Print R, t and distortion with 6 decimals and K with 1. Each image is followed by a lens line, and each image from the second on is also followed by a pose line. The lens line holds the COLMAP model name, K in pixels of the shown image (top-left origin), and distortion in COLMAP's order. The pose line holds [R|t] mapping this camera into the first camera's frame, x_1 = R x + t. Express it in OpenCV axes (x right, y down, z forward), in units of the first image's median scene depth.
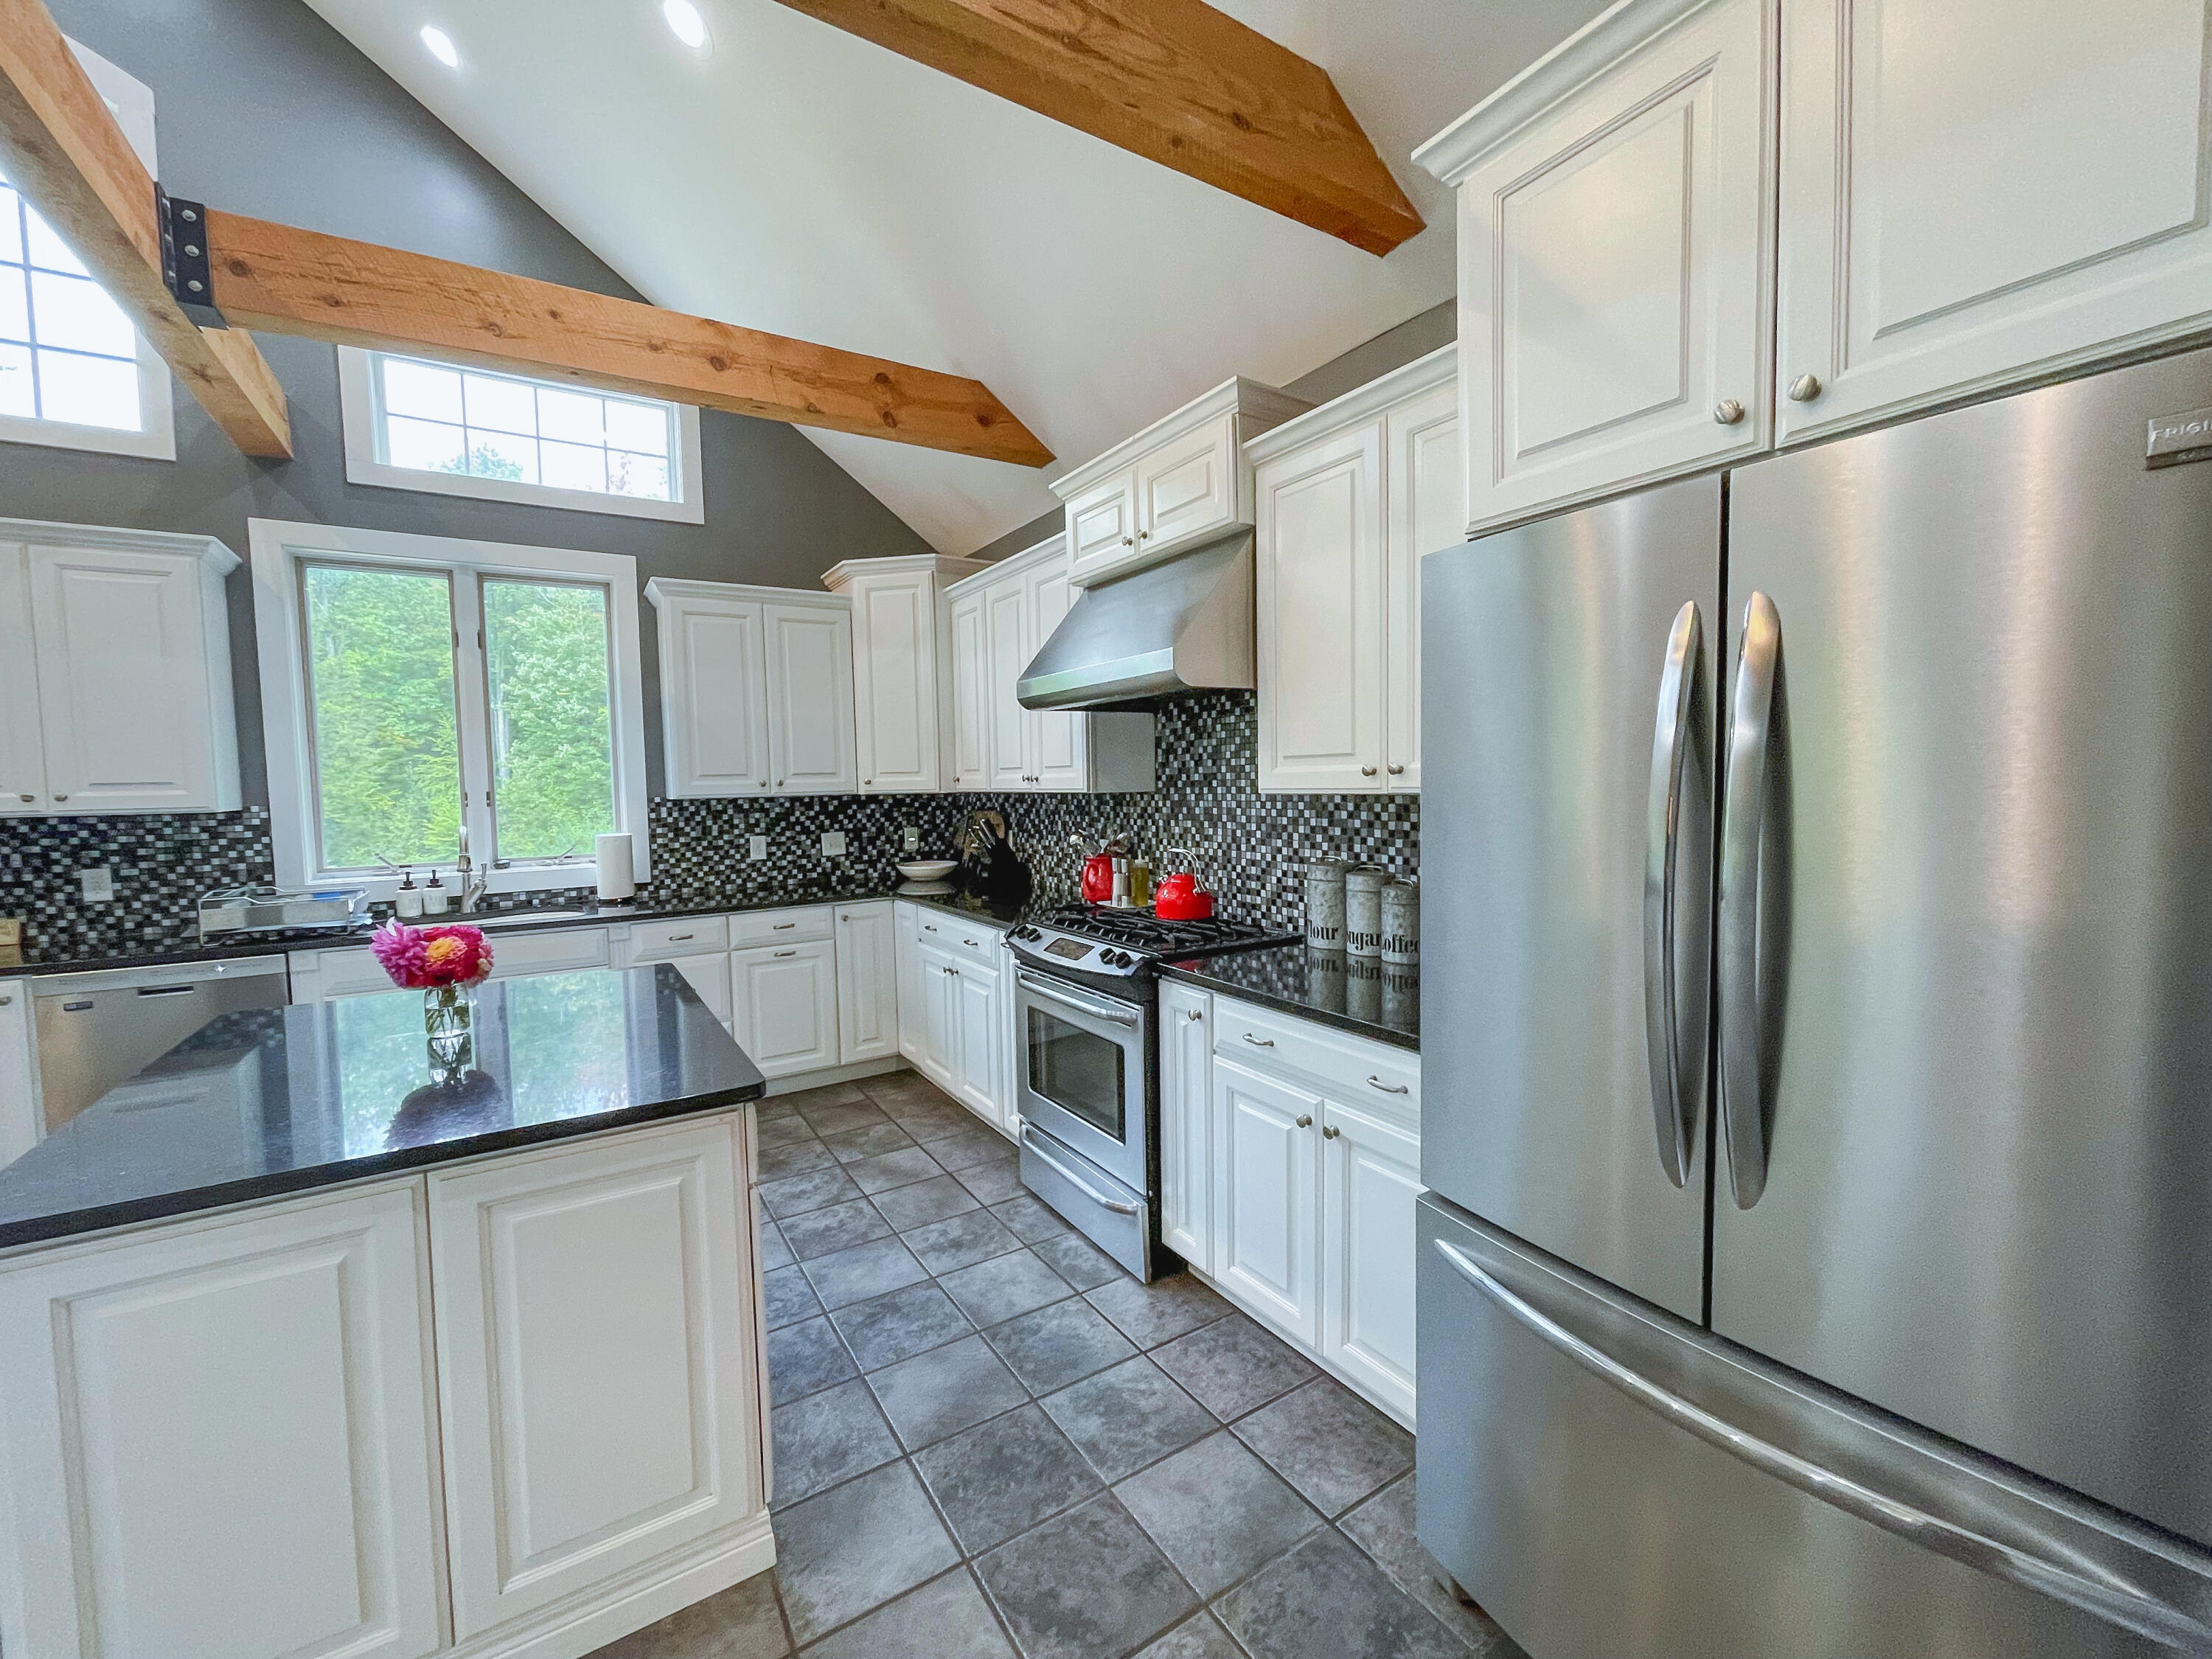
lens RADIAL K [[892.1, 0, 1094.0], [0, 892.1, 825.7], [0, 0, 1]] dist [0.001476, -0.001422]
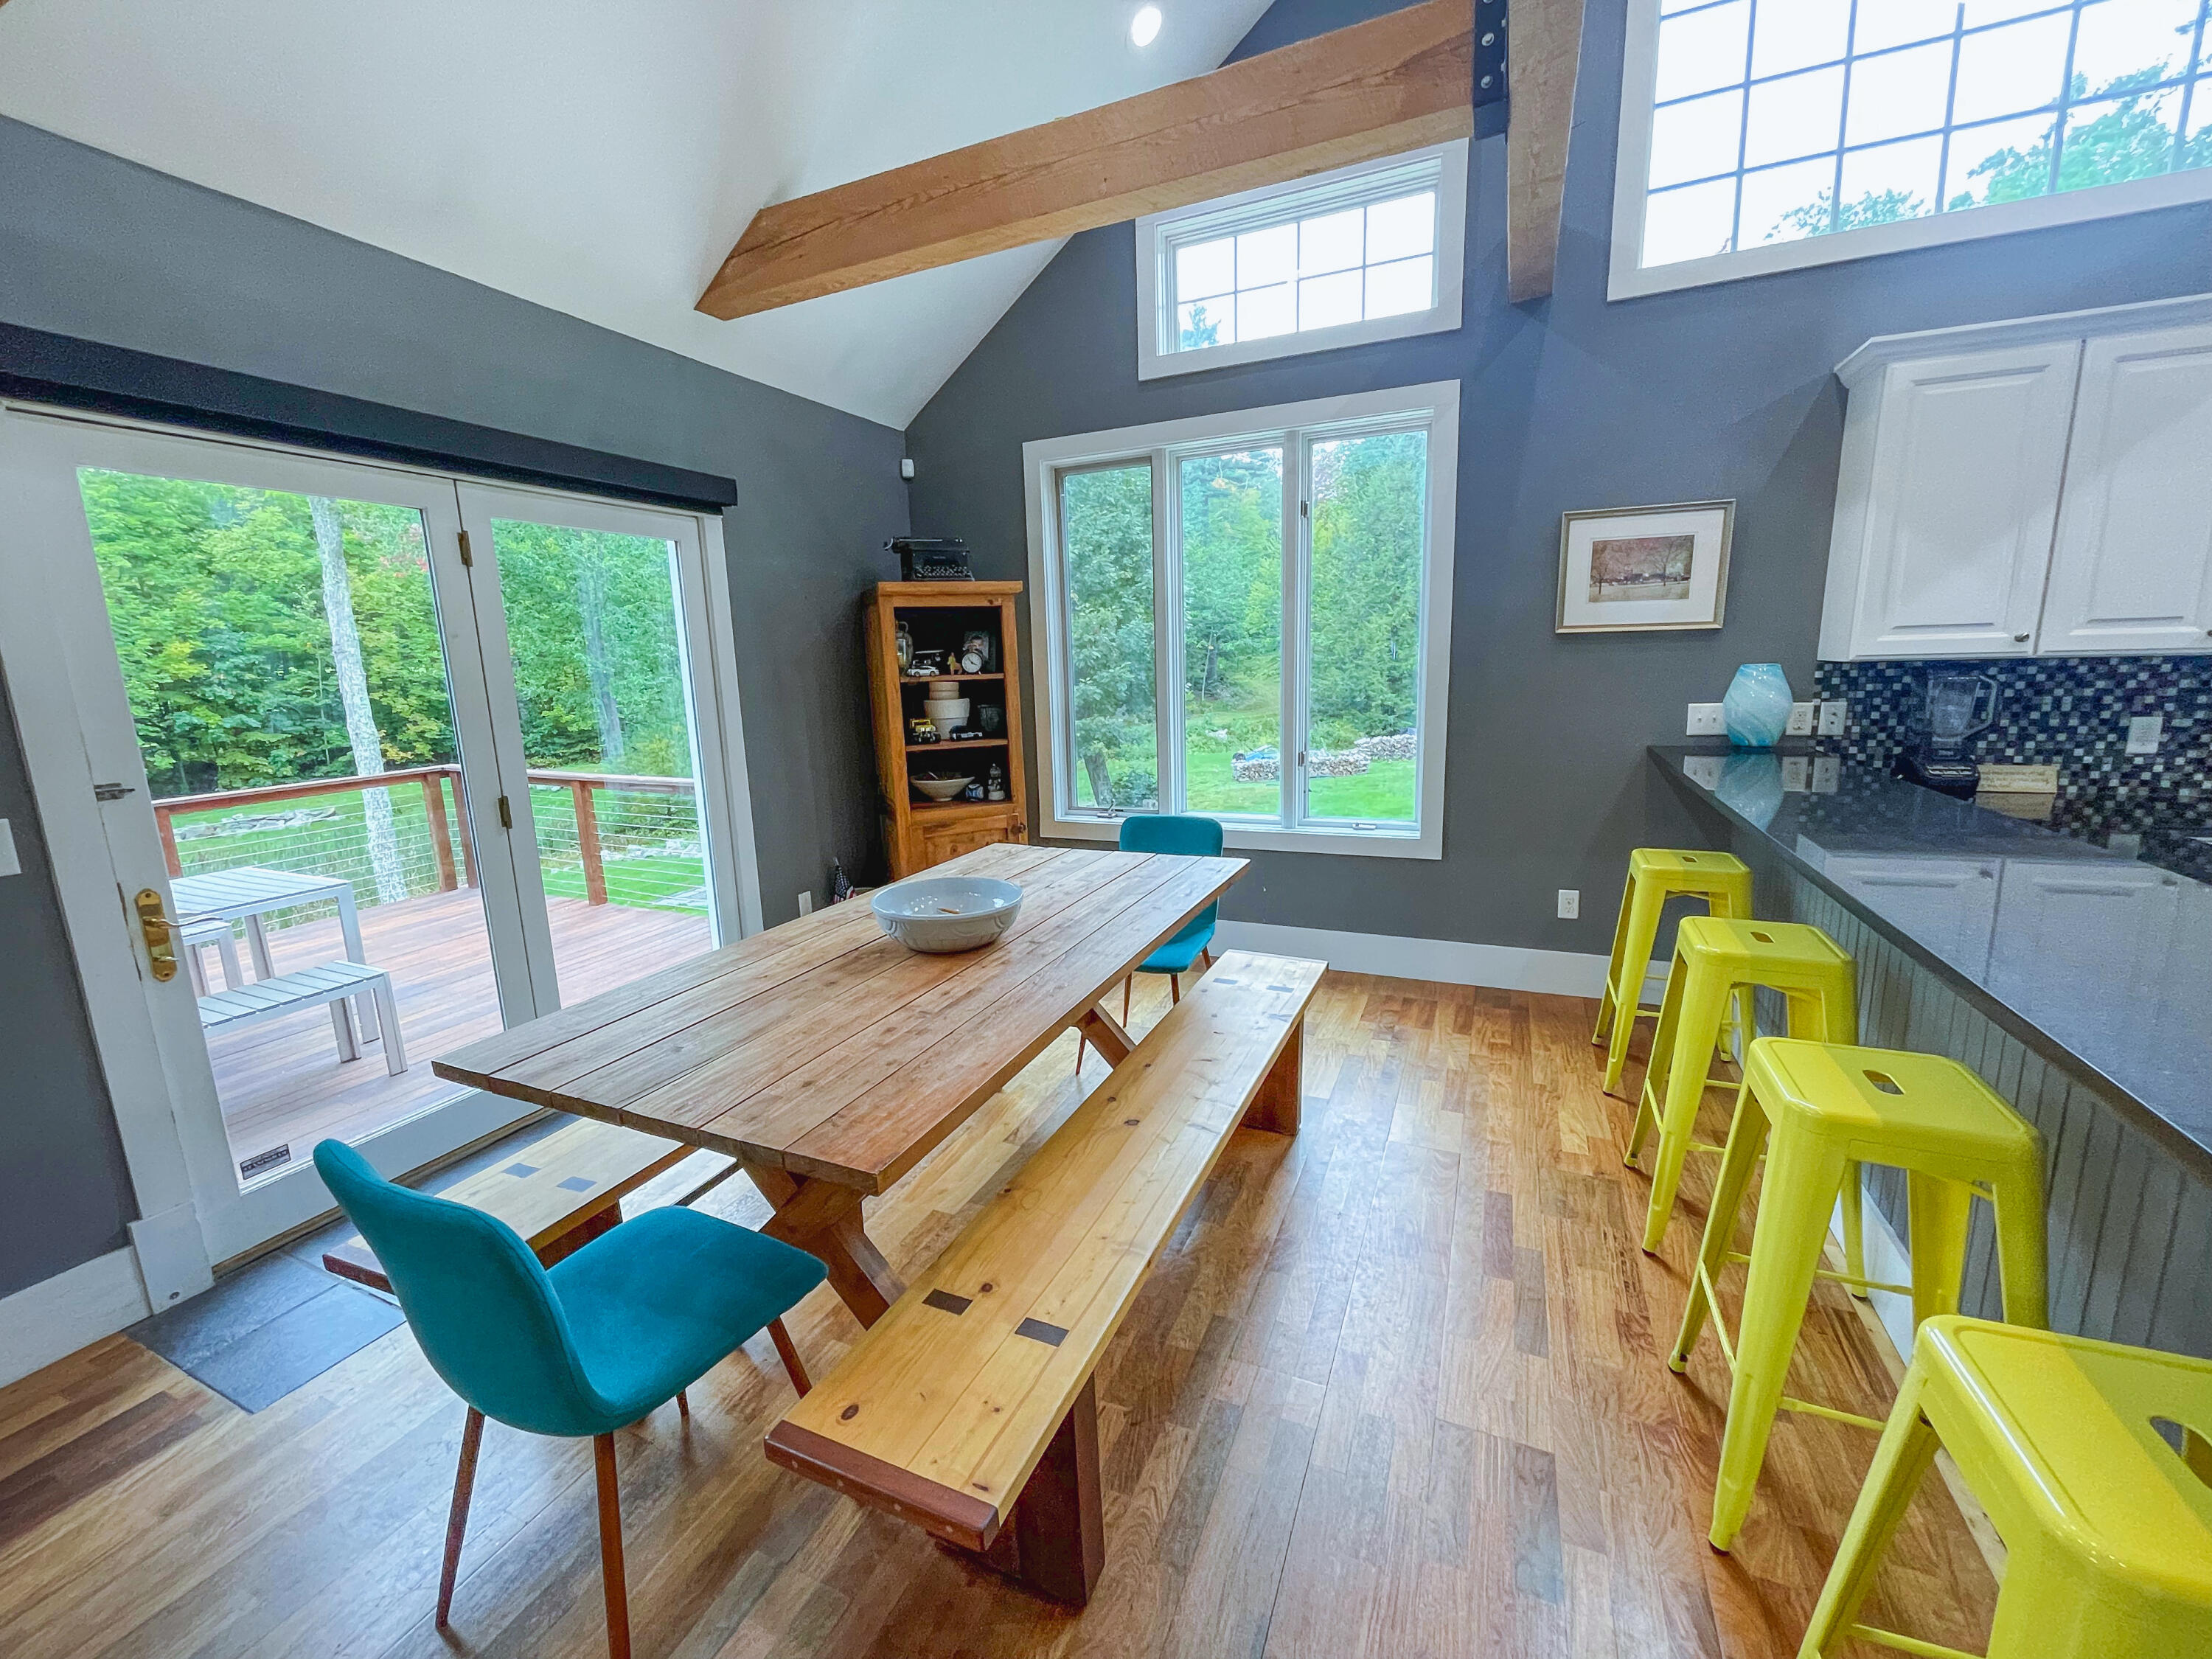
lens RADIAL K [[892.1, 0, 1095.8], [0, 892.1, 828.1], [0, 0, 1]] dist [0.001476, -0.001422]
pose [[0.556309, 0.157174, -0.815976, -0.956037], [-0.024271, 0.984604, 0.173107, 0.029294], [0.830621, -0.076497, 0.551559, -0.353885]]
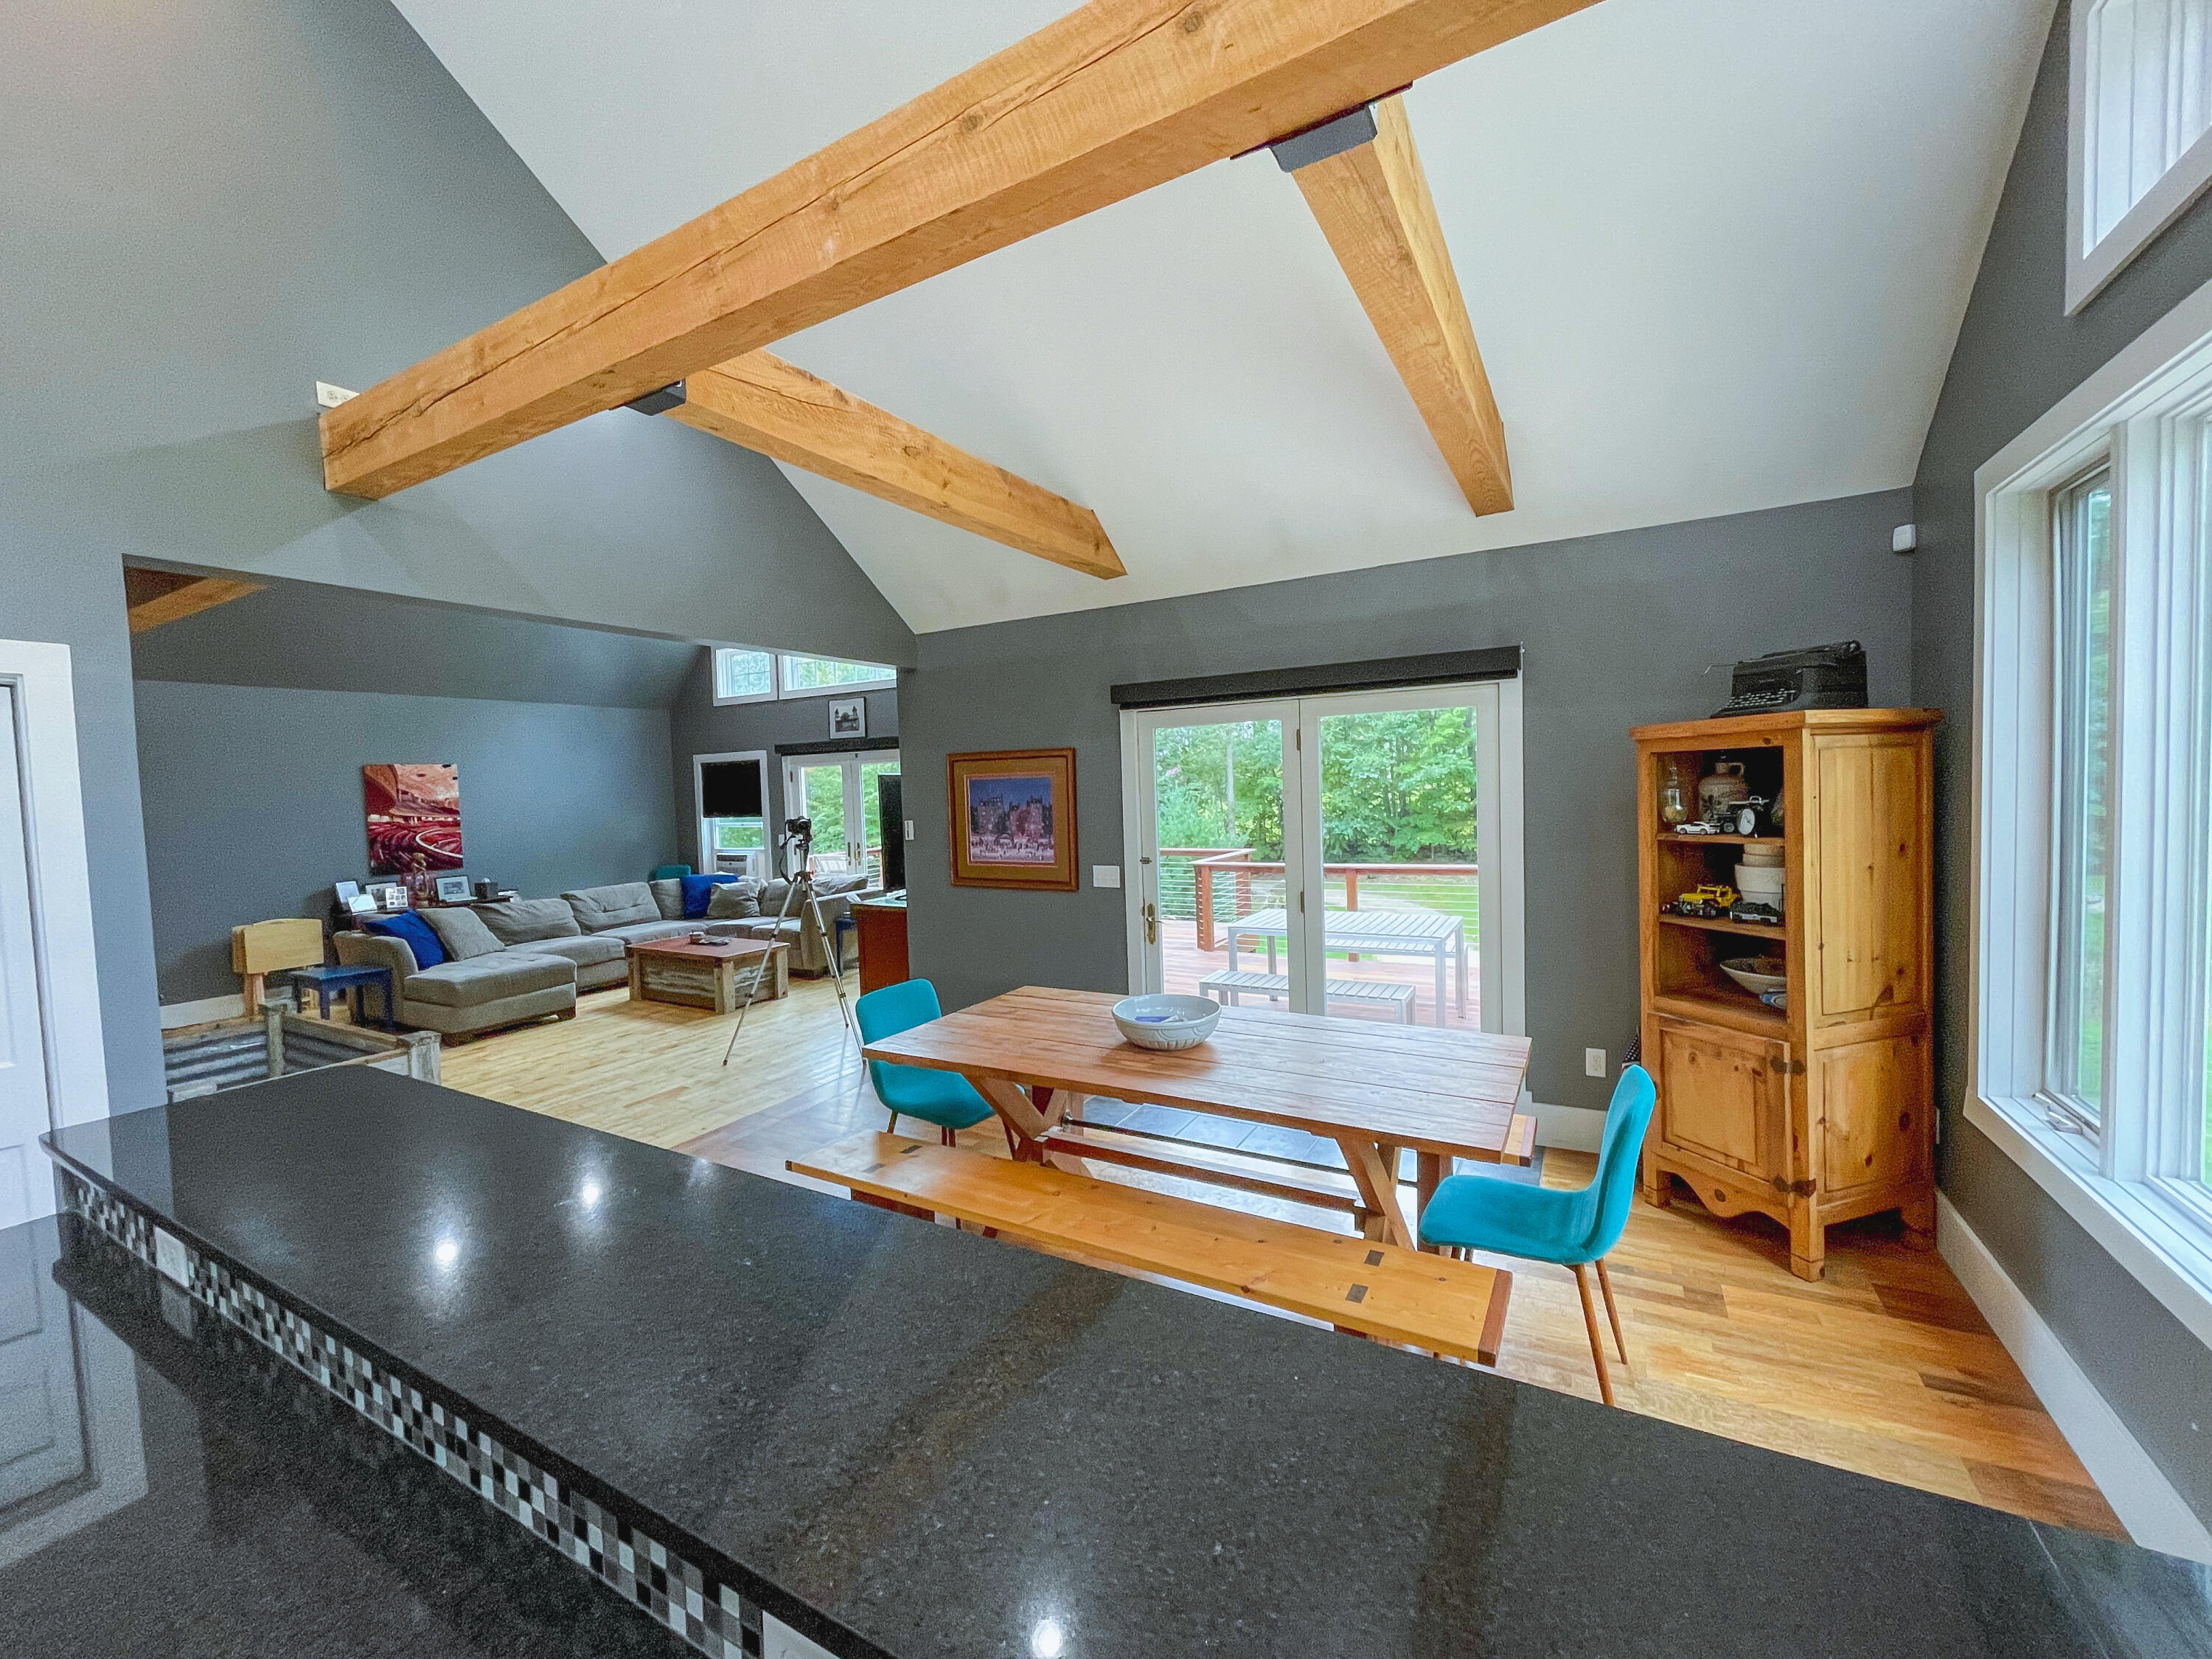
lens RADIAL K [[892.1, 0, 1088.5], [0, 892.1, 816.0], [0, 0, 1]] dist [0.001476, -0.001422]
pose [[-0.882057, 0.066977, -0.466359, -1.072183], [0.027015, 0.995405, 0.091862, -0.084195], [0.470368, 0.068429, -0.879813, 0.669785]]
